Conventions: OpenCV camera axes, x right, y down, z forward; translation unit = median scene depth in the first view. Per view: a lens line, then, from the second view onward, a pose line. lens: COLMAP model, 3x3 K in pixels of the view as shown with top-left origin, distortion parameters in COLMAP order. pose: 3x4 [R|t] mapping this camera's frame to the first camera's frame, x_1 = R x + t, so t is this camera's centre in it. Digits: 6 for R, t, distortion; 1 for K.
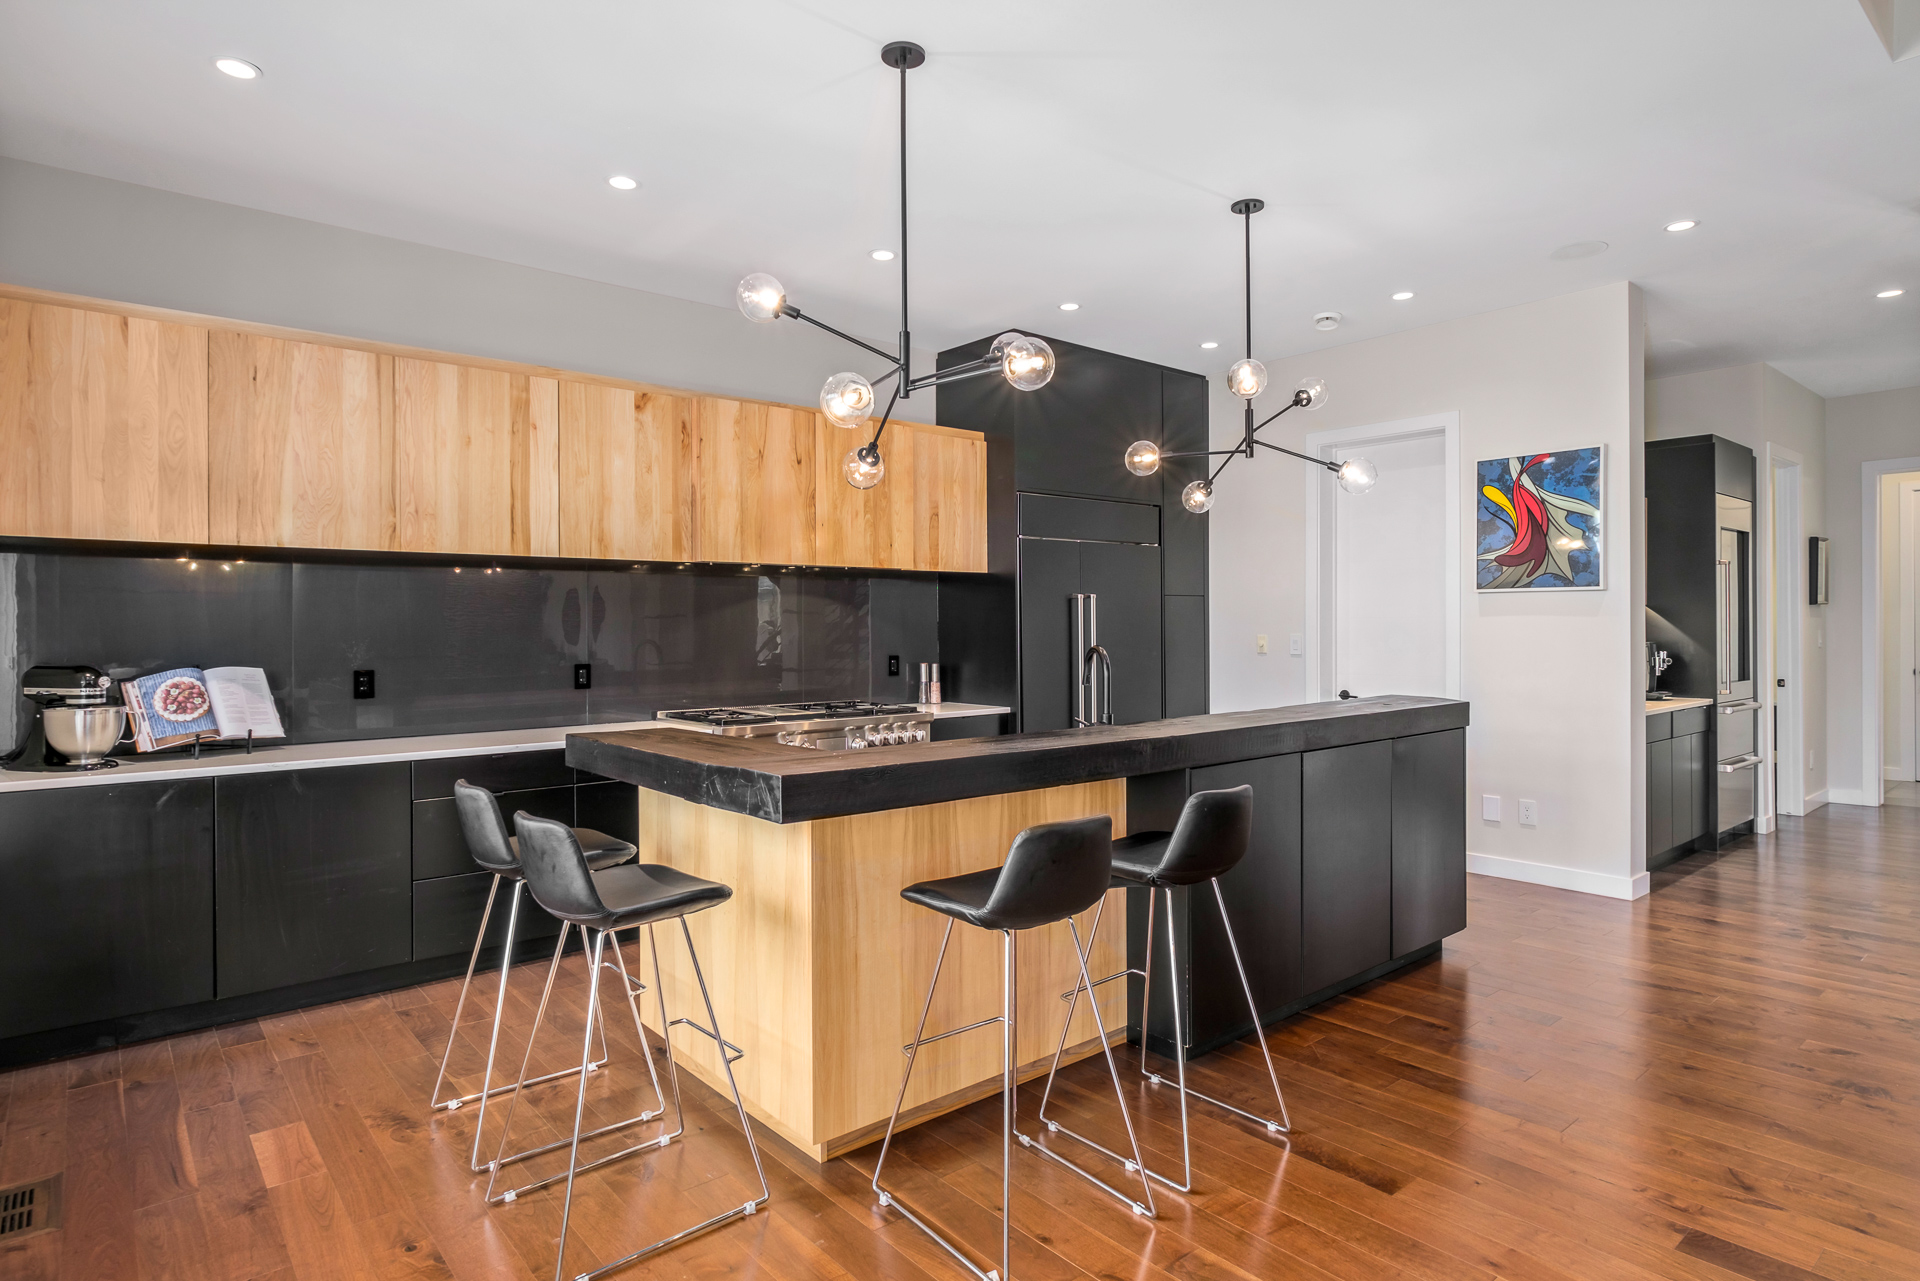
lens RADIAL K [[1030.6, 0, 959.2], [0, 1030.6, 634.2], [0, 0, 1]] dist [0.007864, 0.000378]
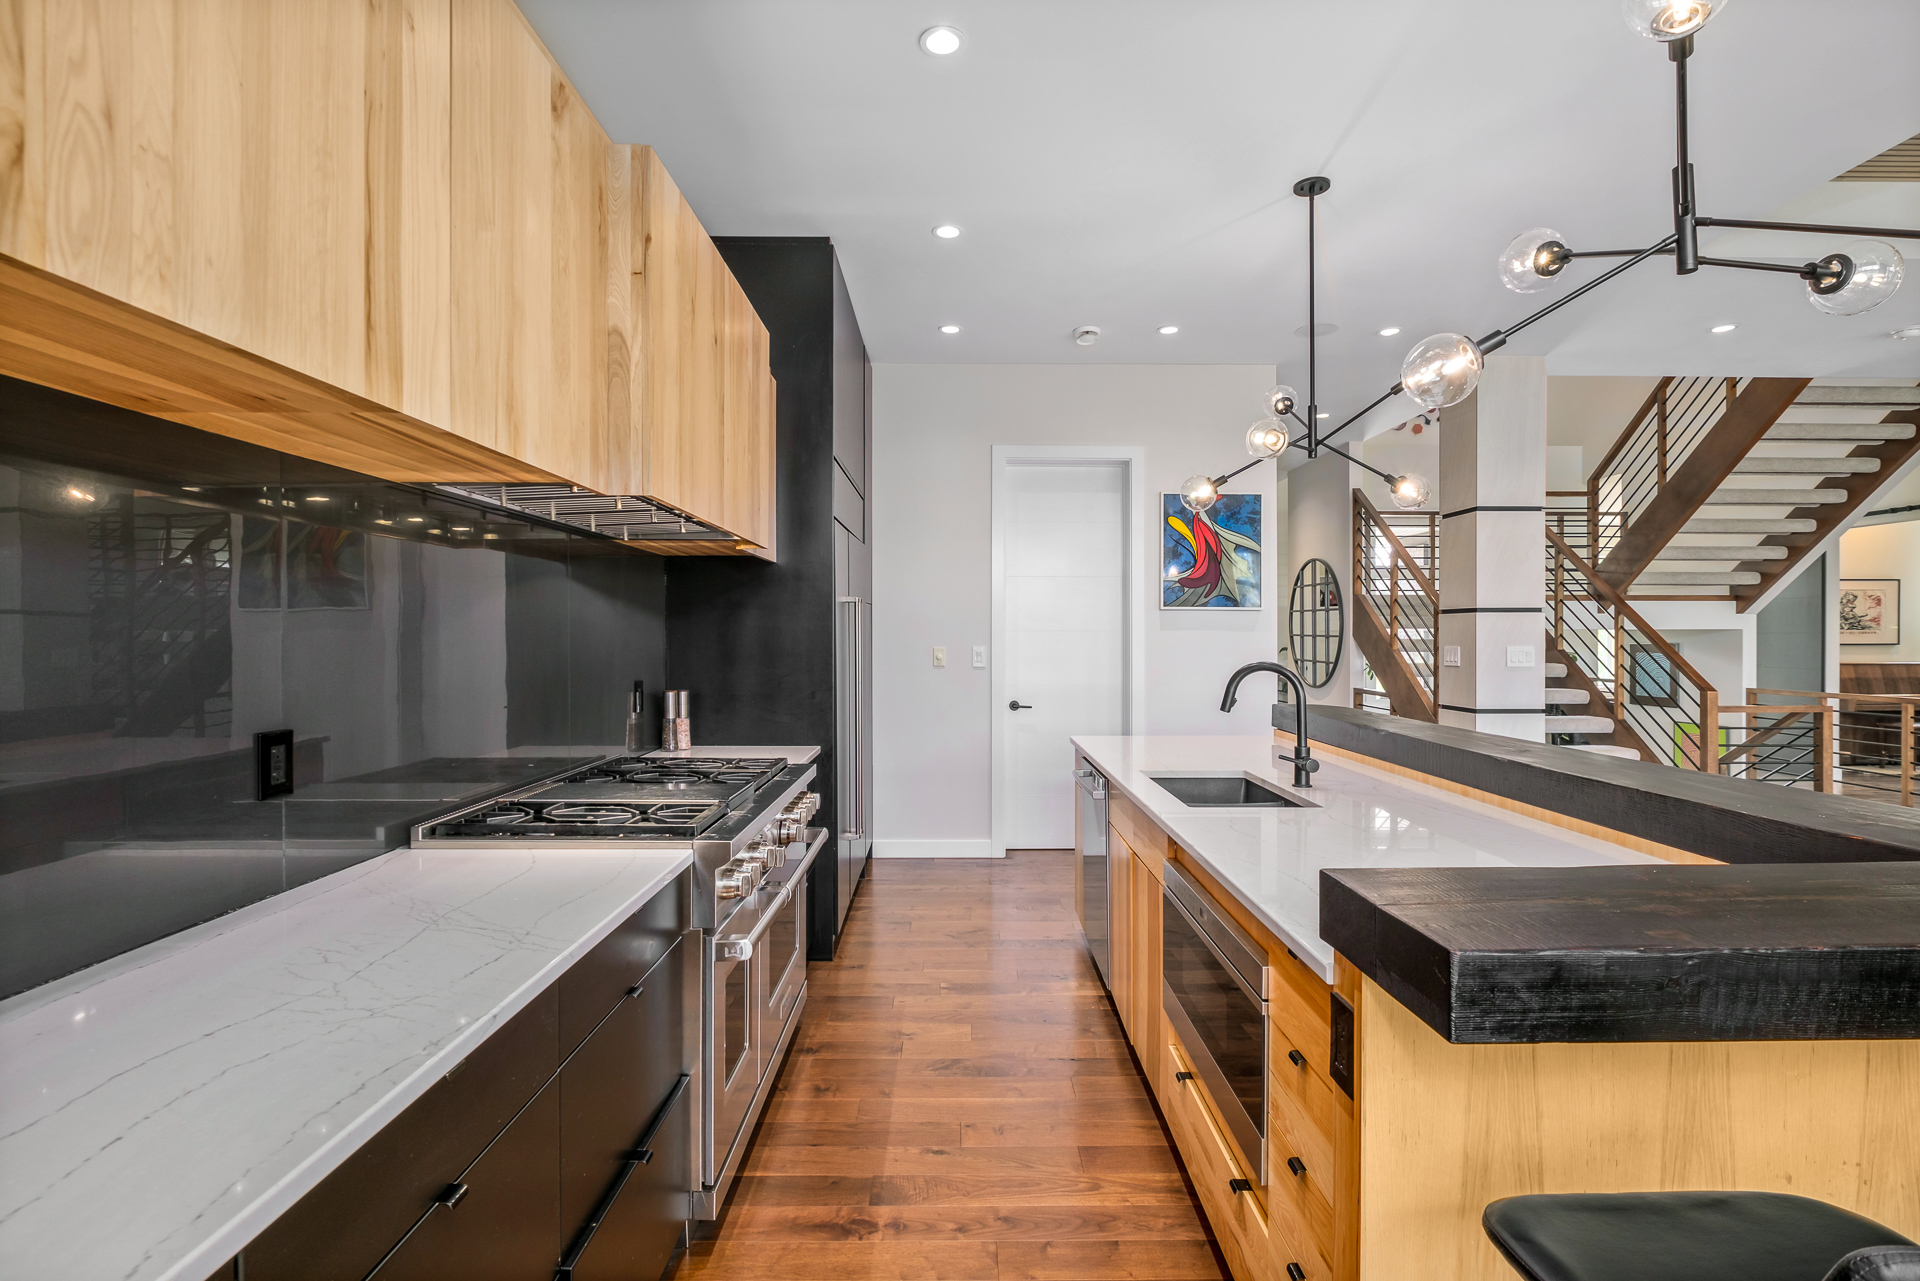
lens RADIAL K [[916.7, 0, 968.2], [0, 916.7, 642.8], [0, 0, 1]] dist [0.001973, -0.000312]
pose [[0.626541, 0.001385, 0.779387, -0.431451], [0.000387, 0.999998, -0.002089, -0.001733], [-0.779388, 0.001610, 0.626539, 0.554484]]
